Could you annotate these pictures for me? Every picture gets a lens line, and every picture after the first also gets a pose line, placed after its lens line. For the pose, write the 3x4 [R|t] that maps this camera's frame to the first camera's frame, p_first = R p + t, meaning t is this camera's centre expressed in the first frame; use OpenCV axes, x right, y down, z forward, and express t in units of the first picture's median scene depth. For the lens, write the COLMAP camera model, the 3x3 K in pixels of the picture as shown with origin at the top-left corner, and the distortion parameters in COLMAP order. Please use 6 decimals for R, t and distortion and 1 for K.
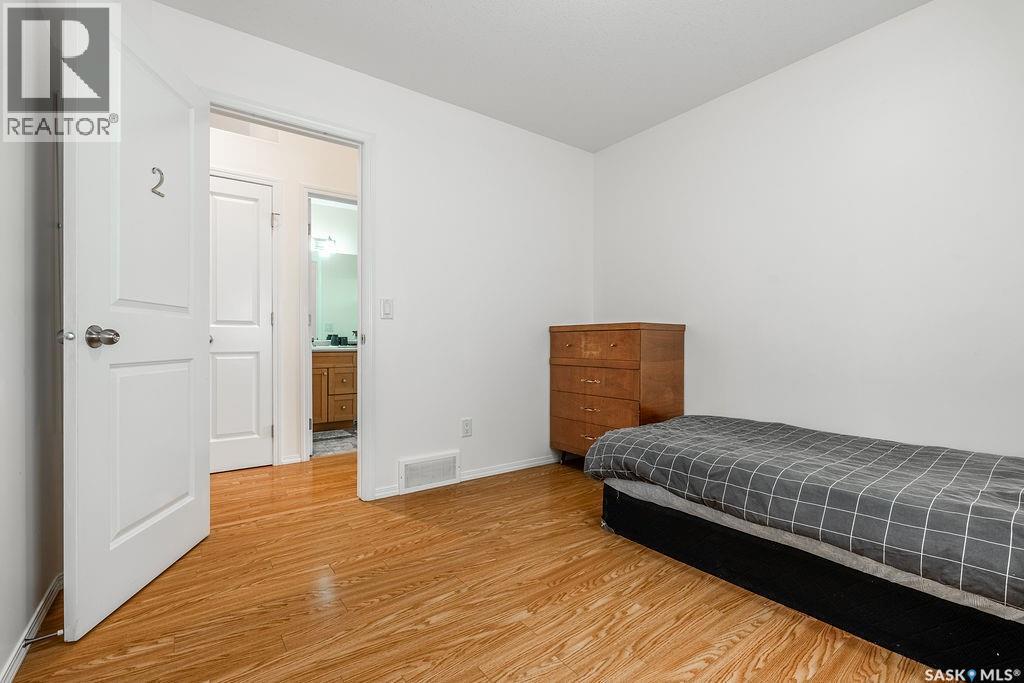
lens RADIAL K [[450.6, 0, 512.0], [0, 450.6, 341.5], [0, 0, 1]] dist [-0.002299, -0.000253]
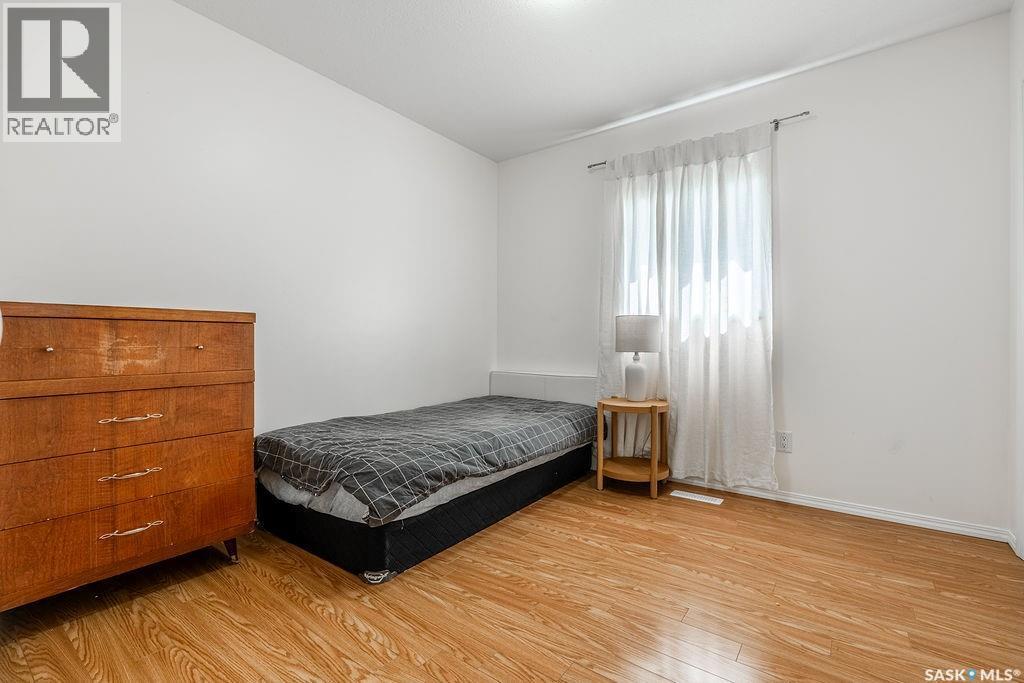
lens RADIAL K [[472.6, 0, 512.0], [0, 472.6, 341.5], [0, 0, 1]] dist [-0.000737, -0.000123]
pose [[-0.308441, -0.000992, 0.951243, -0.508680], [-0.003555, 0.999994, -0.000110, -0.000499], [-0.951237, -0.003416, -0.308443, 0.827140]]
